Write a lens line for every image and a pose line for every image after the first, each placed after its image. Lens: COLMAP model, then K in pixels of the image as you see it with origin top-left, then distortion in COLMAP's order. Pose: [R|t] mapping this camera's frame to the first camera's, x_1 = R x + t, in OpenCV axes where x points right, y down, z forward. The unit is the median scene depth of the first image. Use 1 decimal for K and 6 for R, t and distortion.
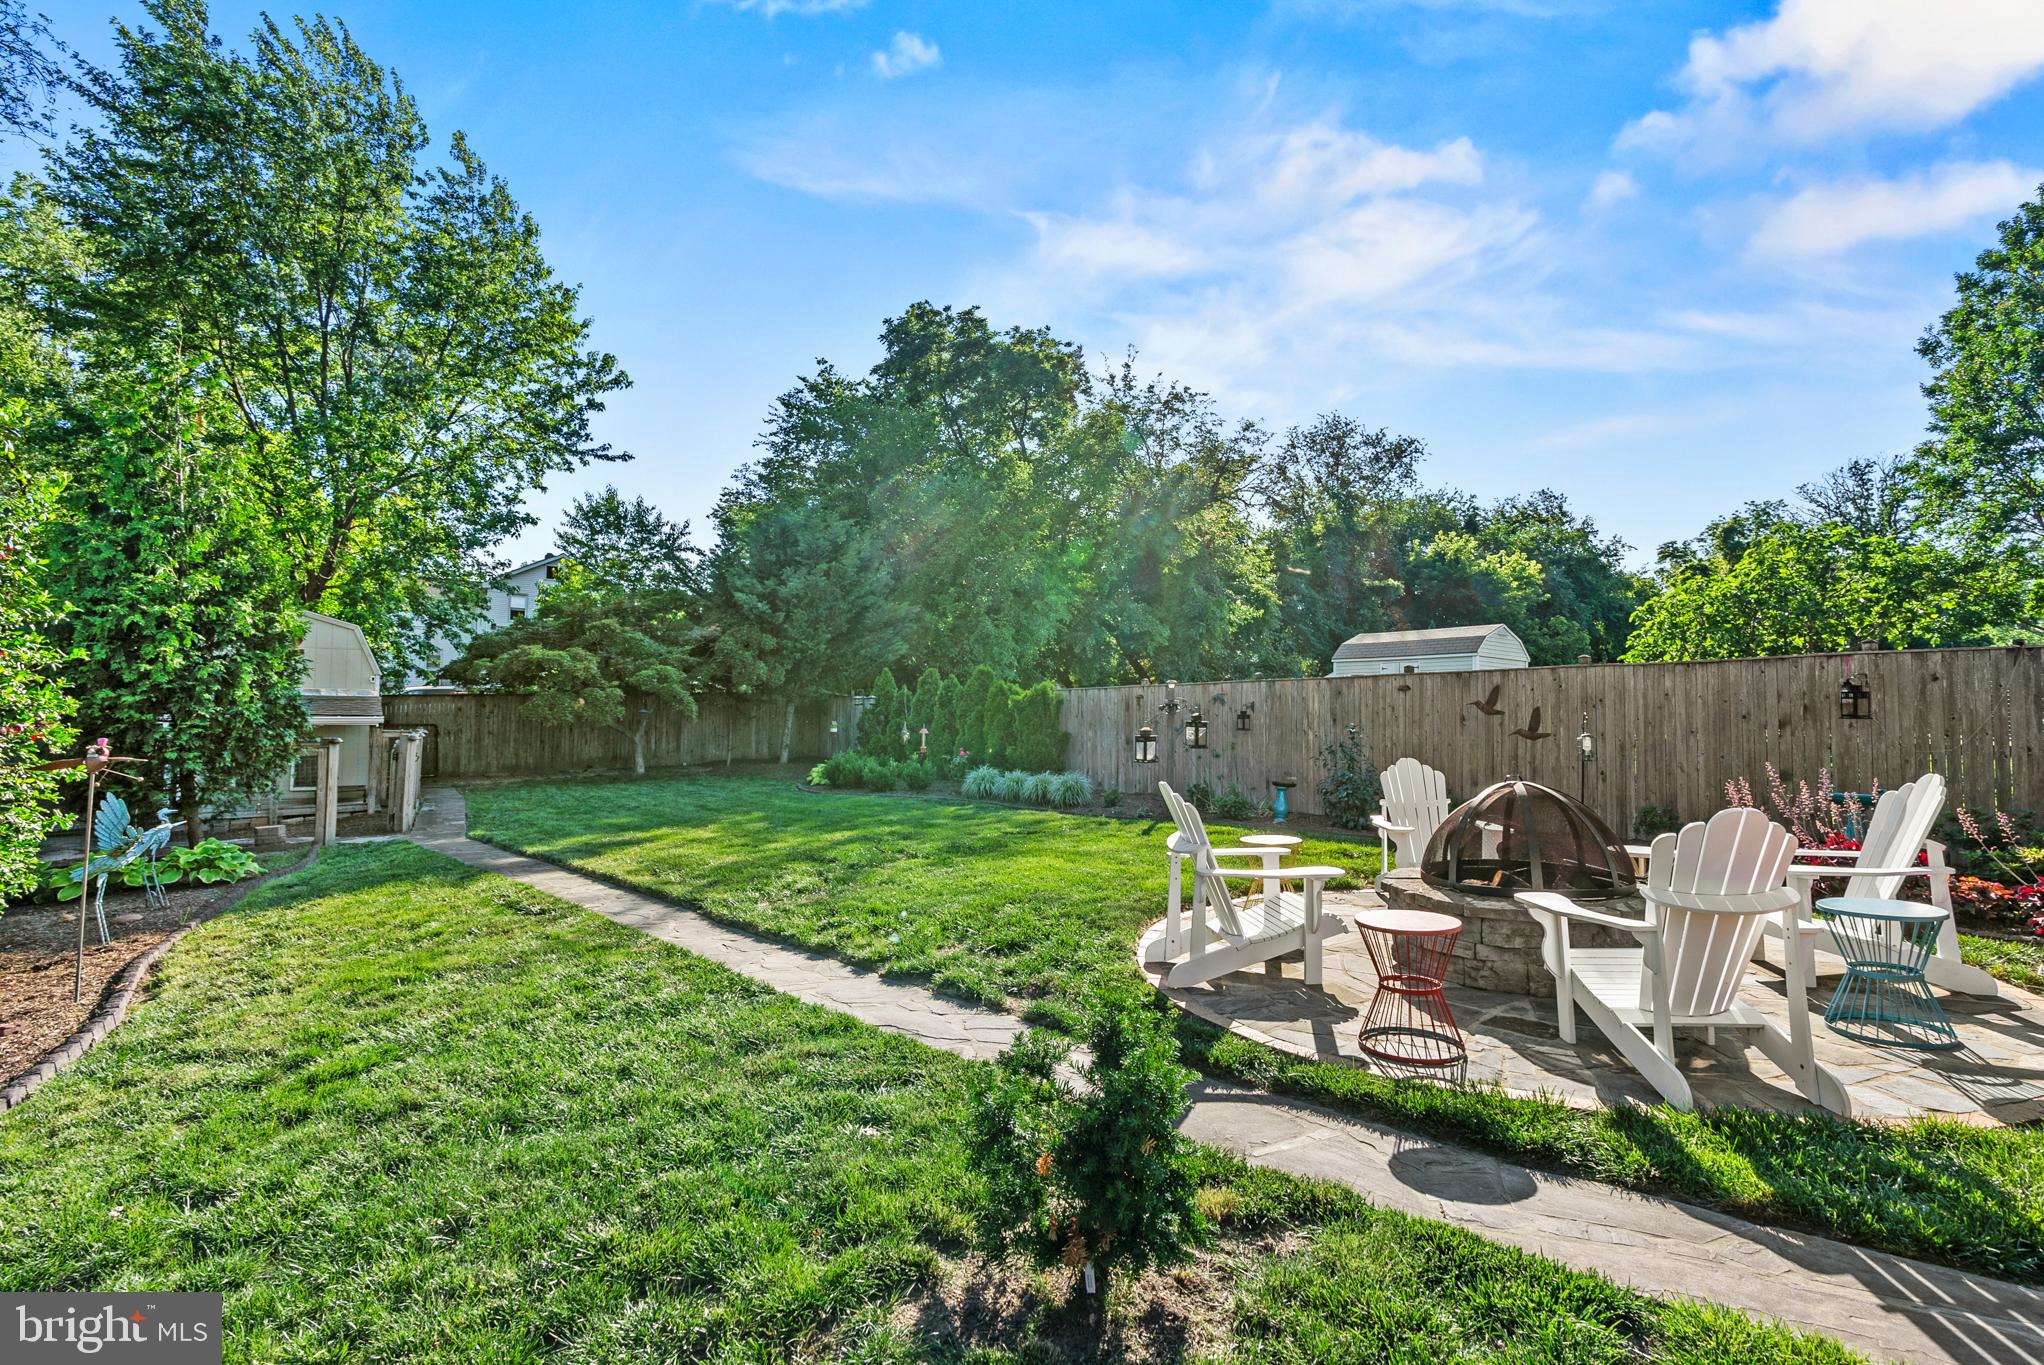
lens RADIAL K [[941.2, 0, 1022.0], [0, 941.2, 682.5], [0, 0, 1]] dist [-0.000414, 0.001141]
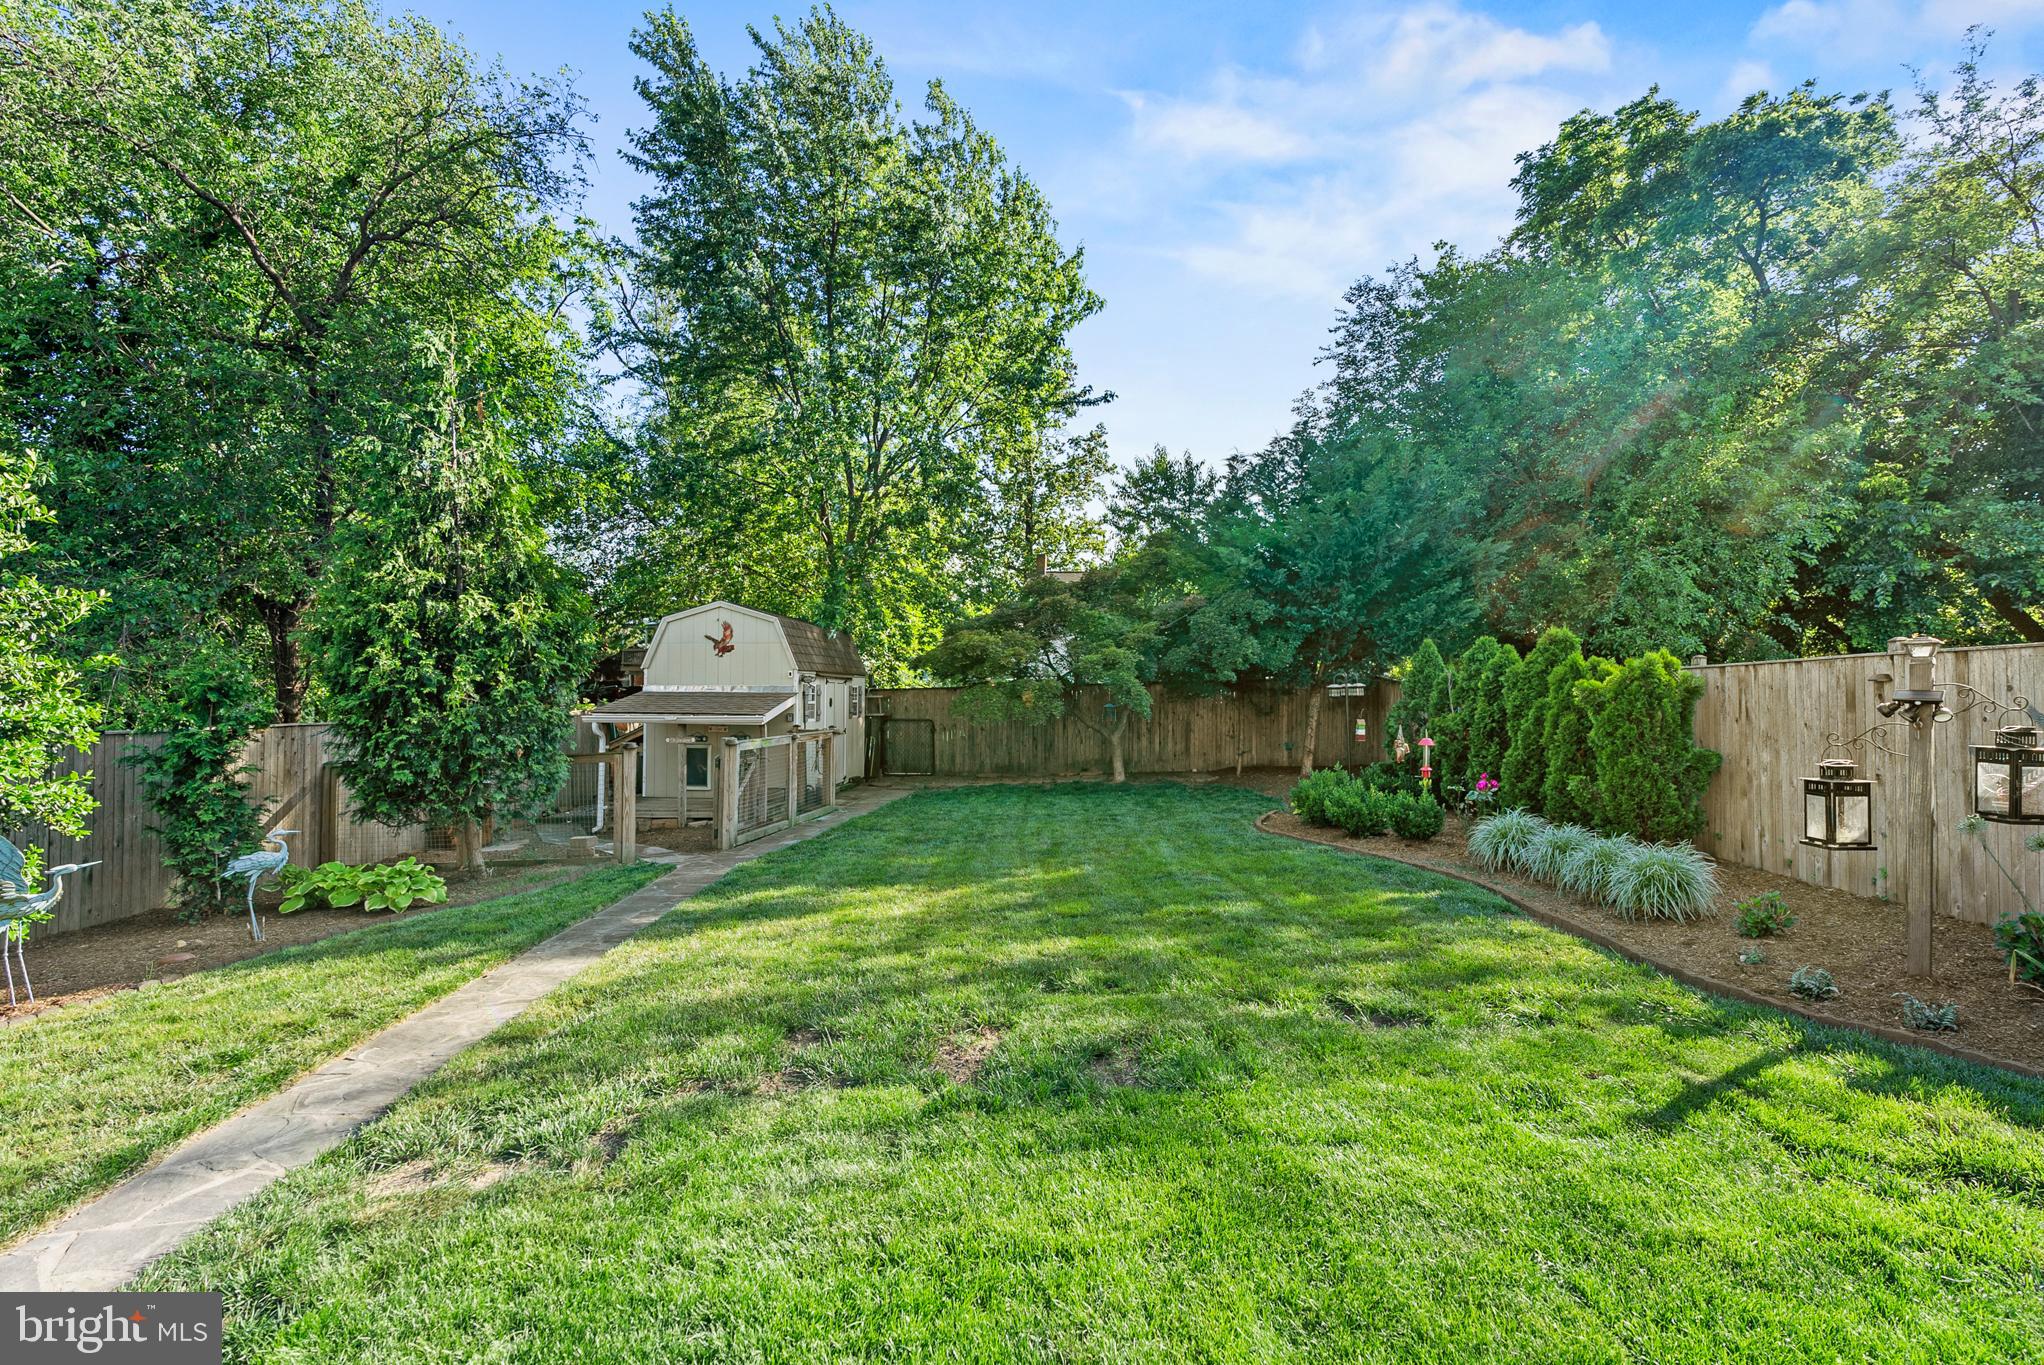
lens RADIAL K [[999.5, 0, 1022.0], [0, 999.5, 682.5], [0, 0, 1]] dist [-0.002465, 0.000908]
pose [[0.765970, -0.014387, -0.642716, 0.061196], [0.025279, 0.999650, 0.007750, 0.001539], [0.642379, -0.022184, 0.766066, 0.201960]]
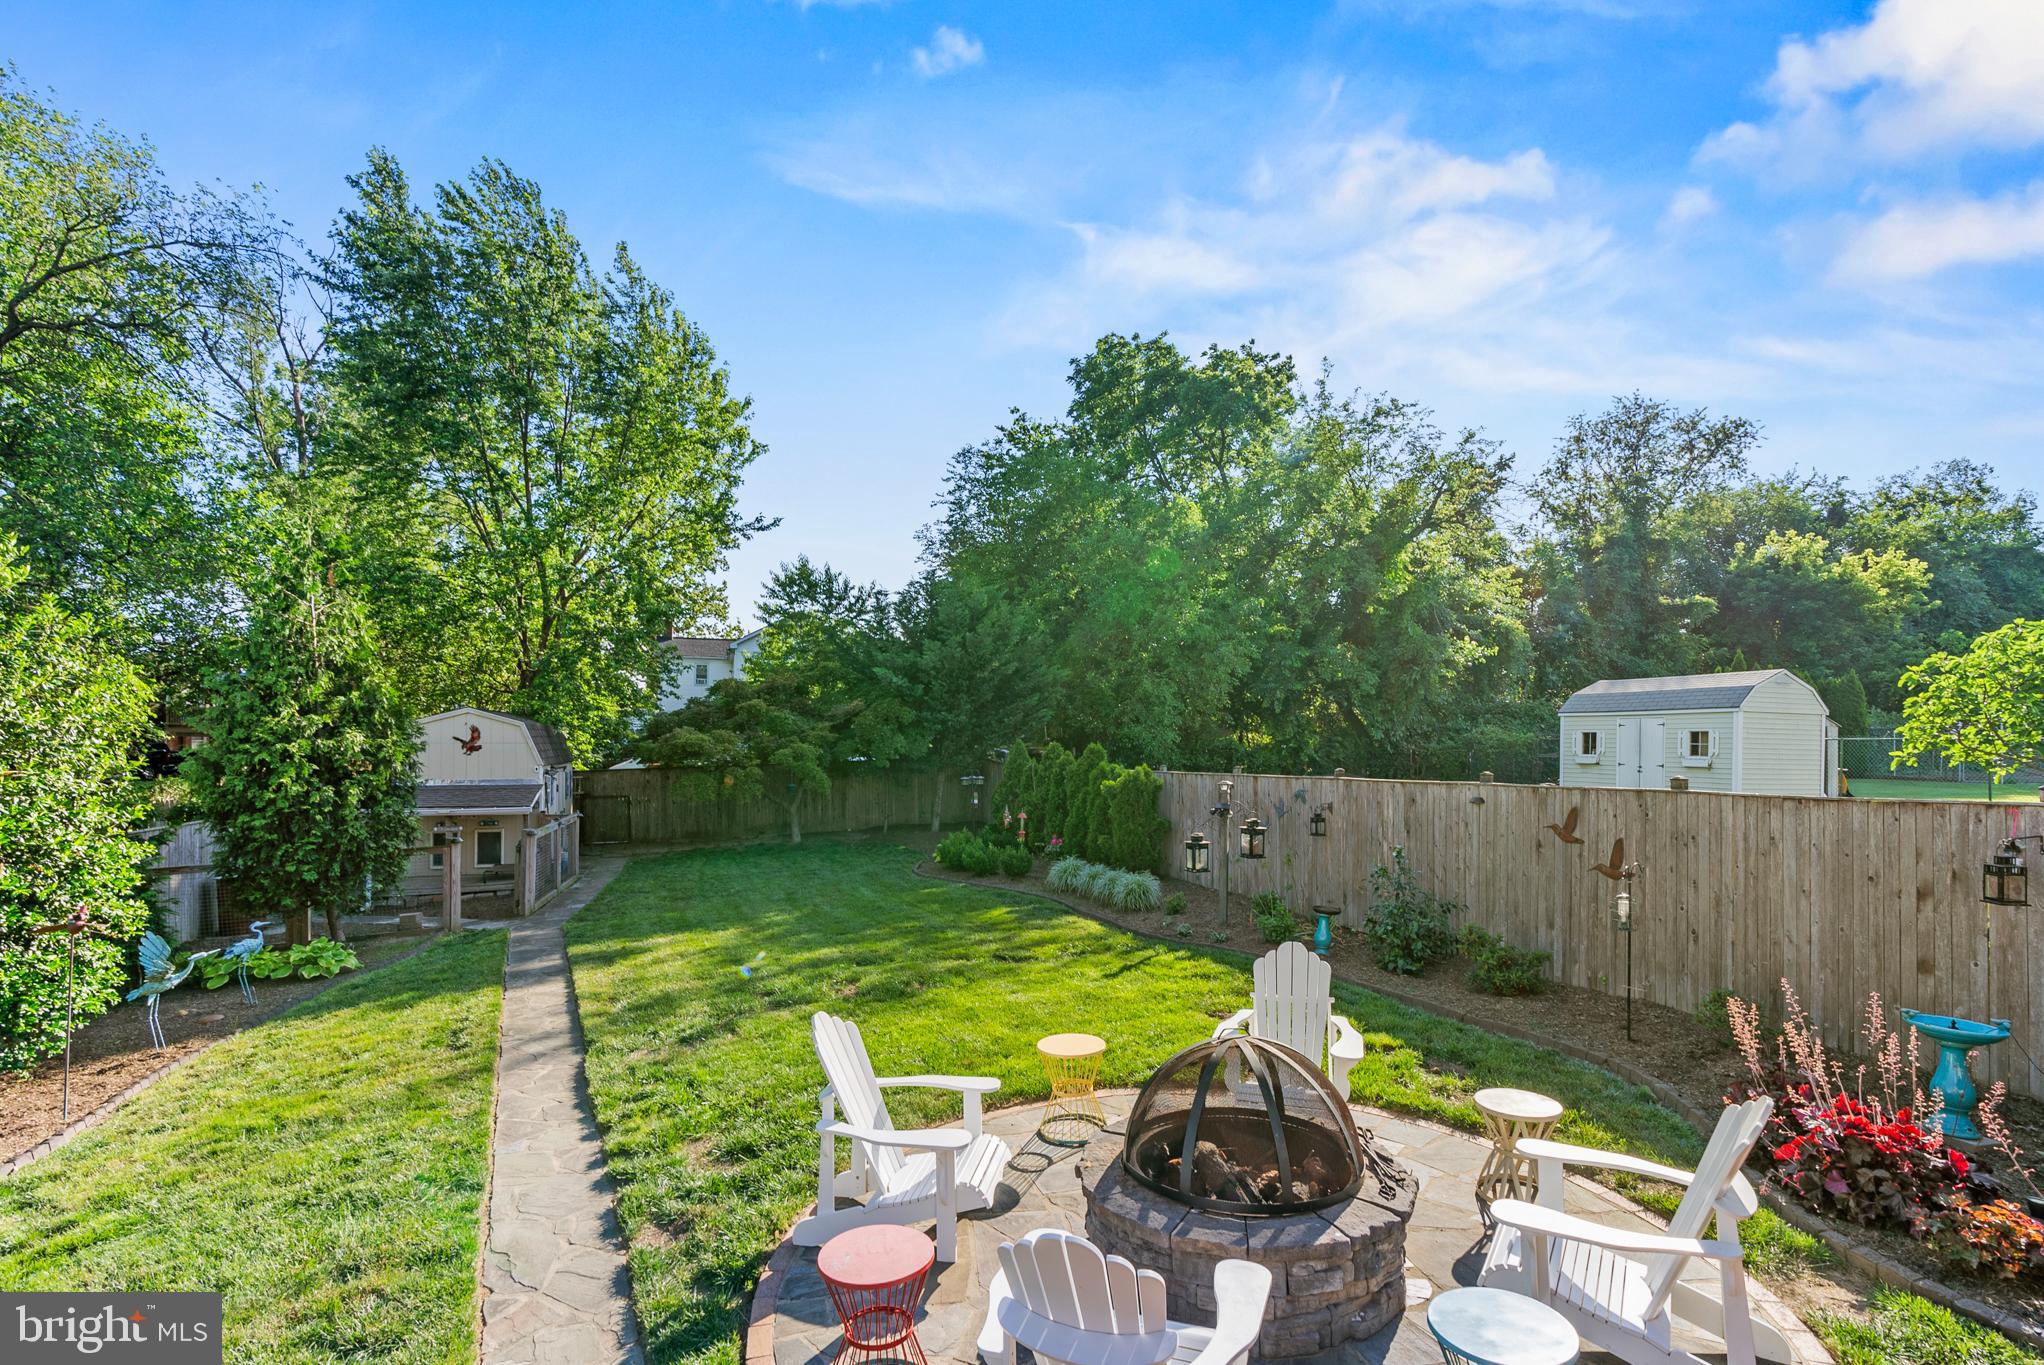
lens RADIAL K [[973.6, 0, 1028.8], [0, 973.6, 733.7], [0, 0, 1]] dist [0.001979, 0.000698]
pose [[0.959780, -0.011377, -0.280521, 0.105802], [0.019111, 0.999509, 0.024849, -0.032882], [0.280101, -0.029210, 0.959526, 0.024405]]
